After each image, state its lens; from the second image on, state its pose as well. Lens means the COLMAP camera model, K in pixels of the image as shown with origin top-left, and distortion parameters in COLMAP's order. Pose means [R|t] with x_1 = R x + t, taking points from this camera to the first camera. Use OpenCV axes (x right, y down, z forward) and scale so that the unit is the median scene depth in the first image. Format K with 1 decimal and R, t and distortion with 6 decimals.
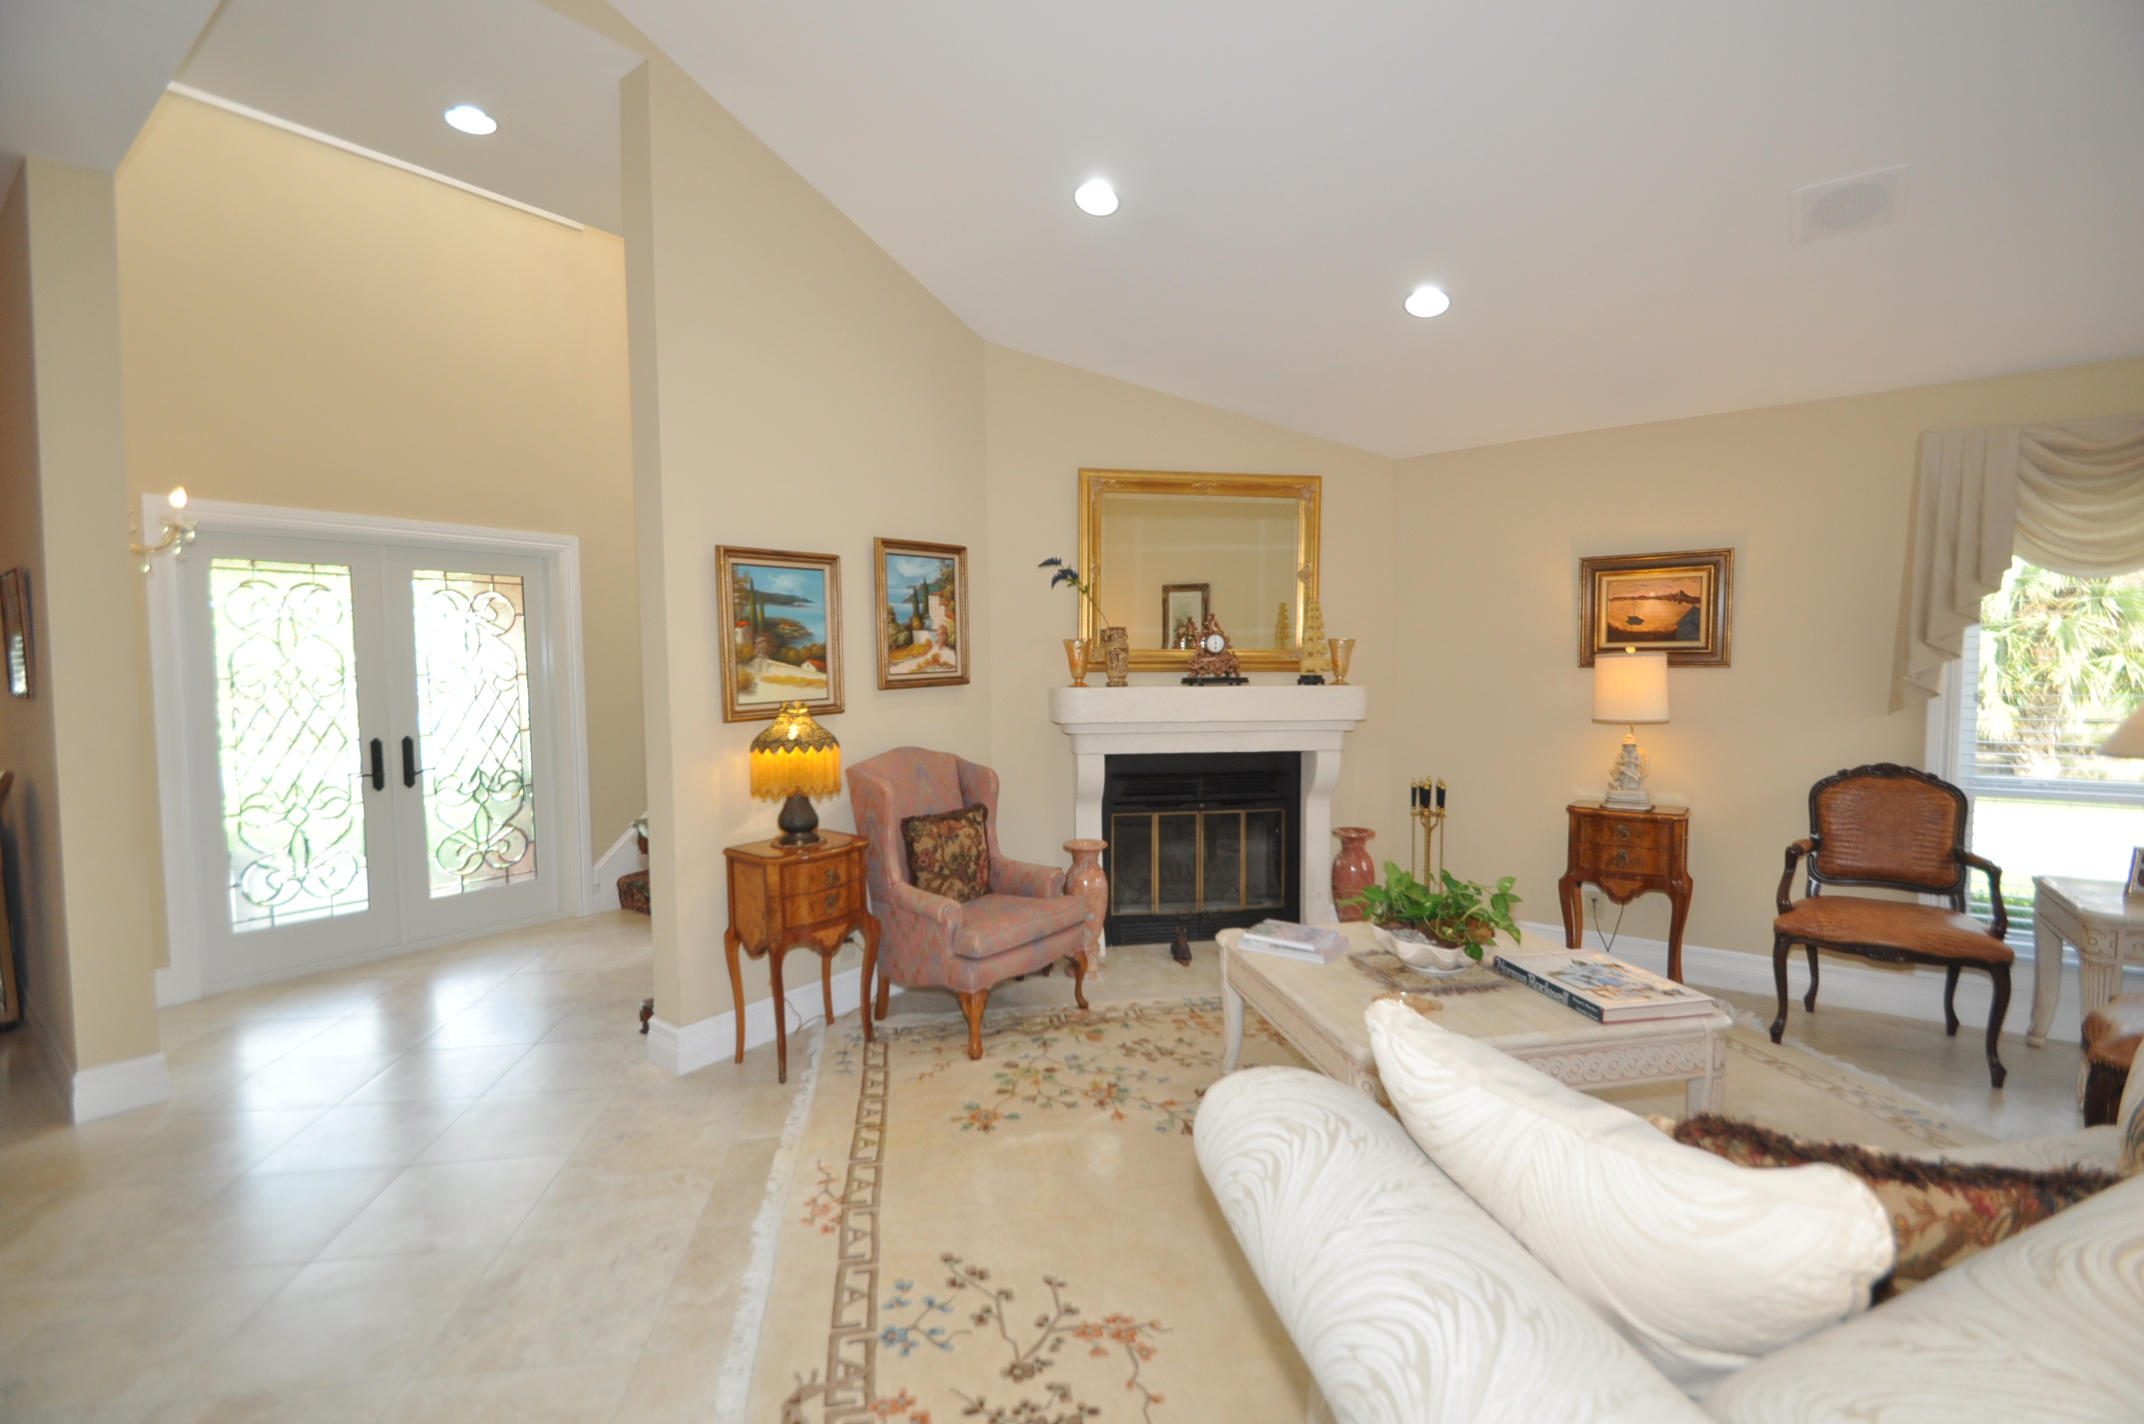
lens RADIAL K [[945.1, 0, 1072.0], [0, 945.1, 712.0], [0, 0, 1]] dist [0.001763, -0.000049]
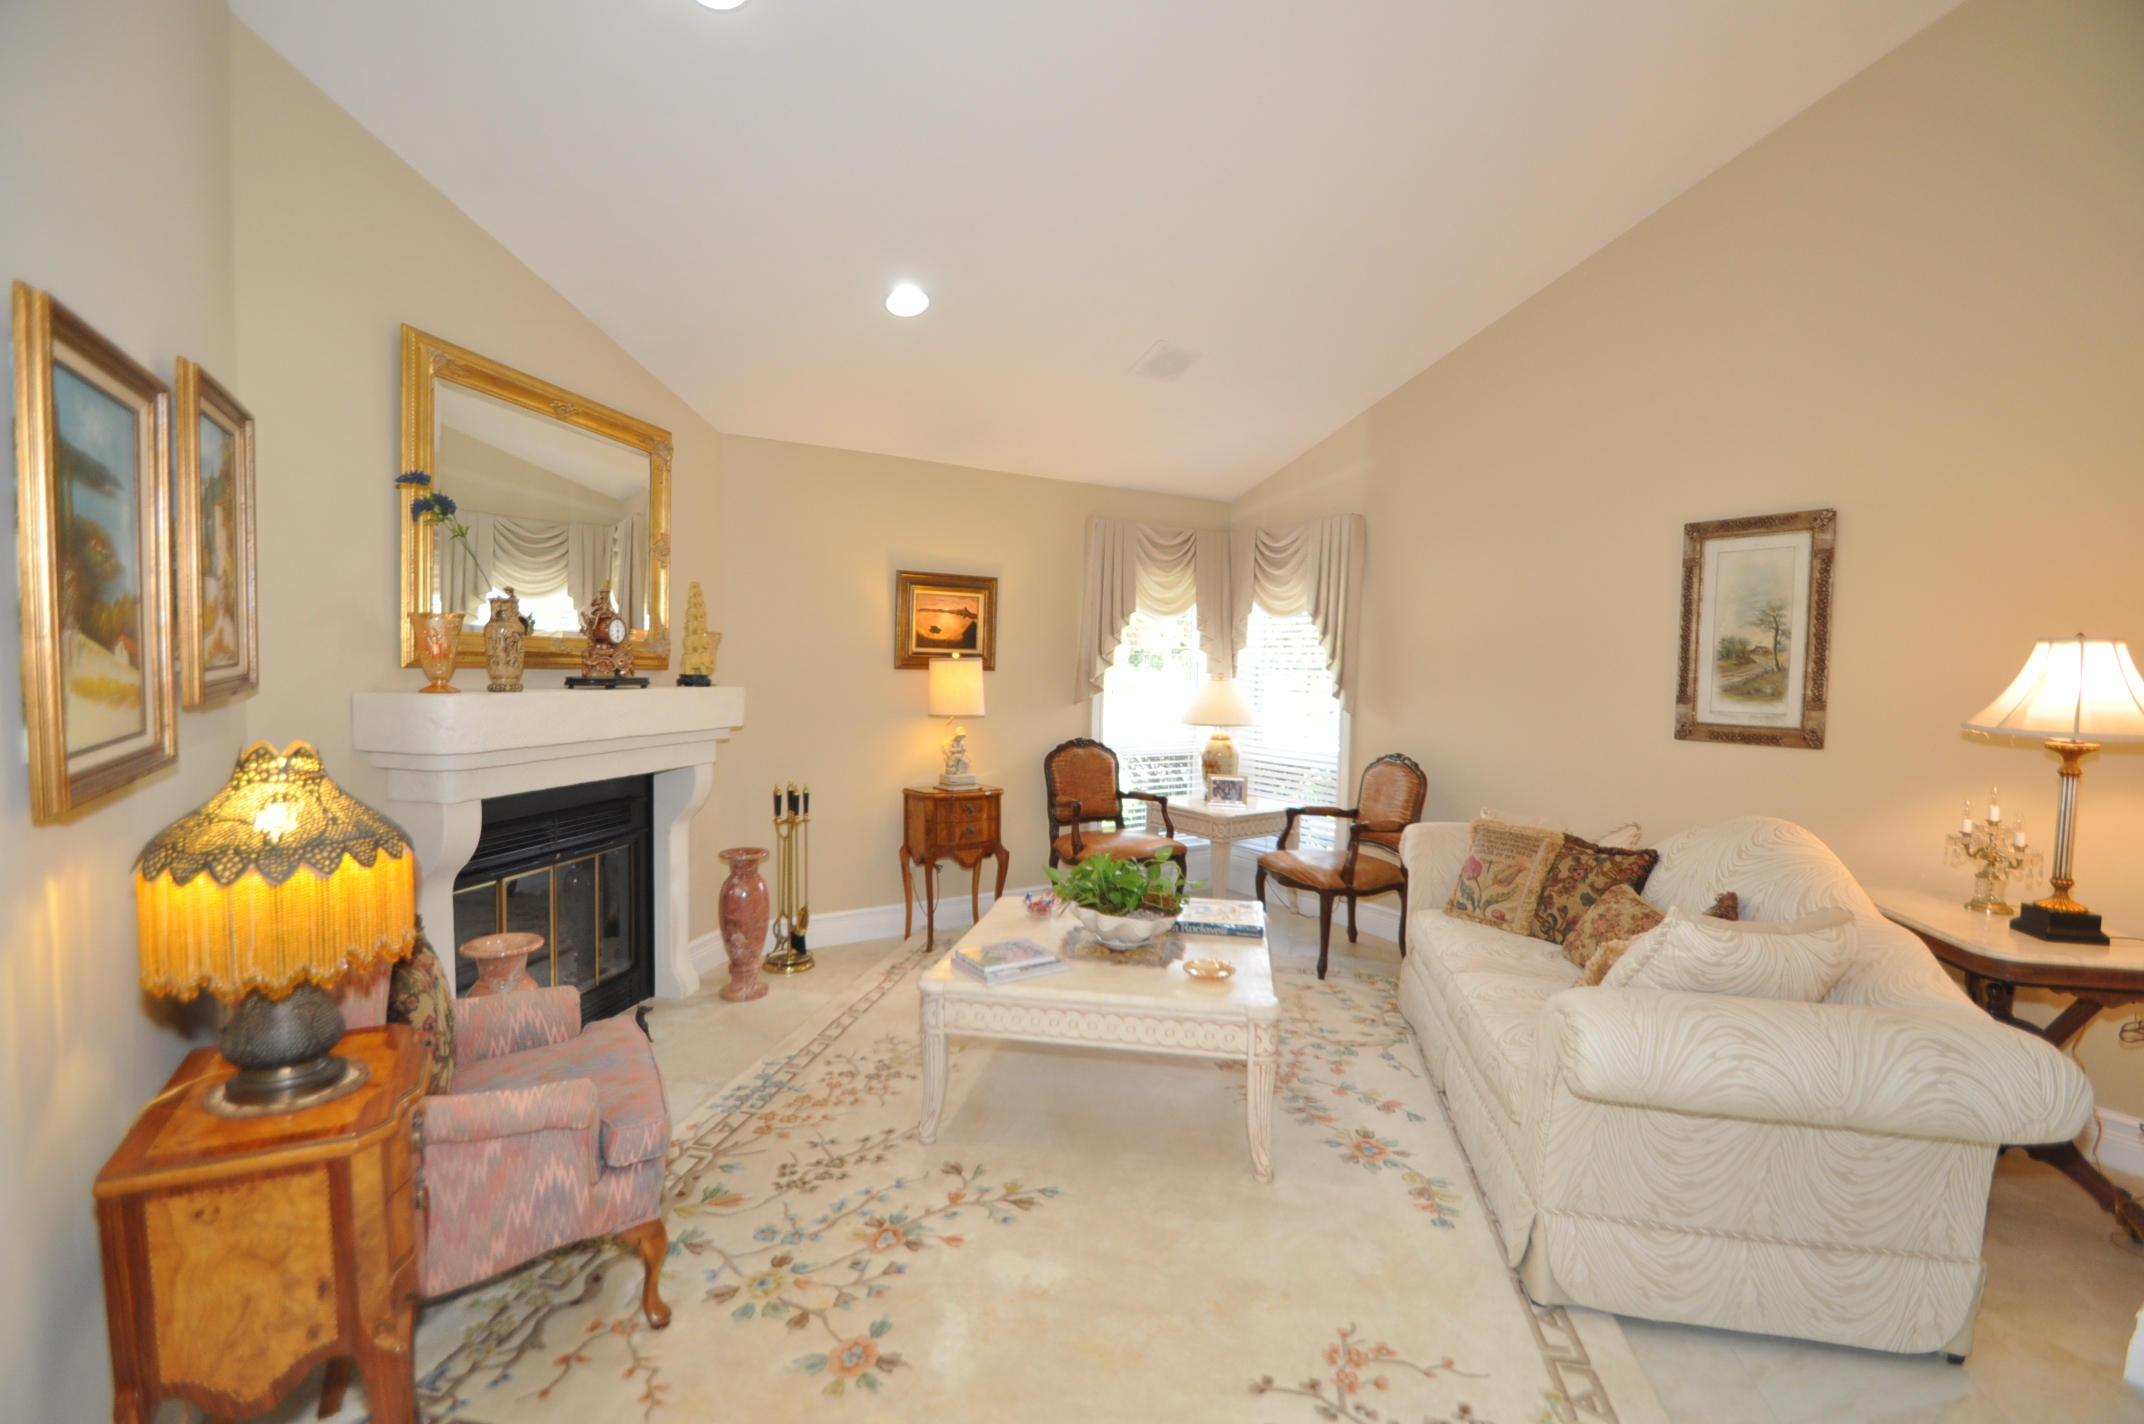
lens RADIAL K [[945.1, 0, 1072.0], [0, 945.1, 712.0], [0, 0, 1]] dist [0.001763, -0.000049]
pose [[0.341849, -0.033182, 0.939169, -0.461094], [0.026161, 0.999325, 0.025786, -0.021181], [-0.939391, 0.015754, 0.342487, 0.454014]]
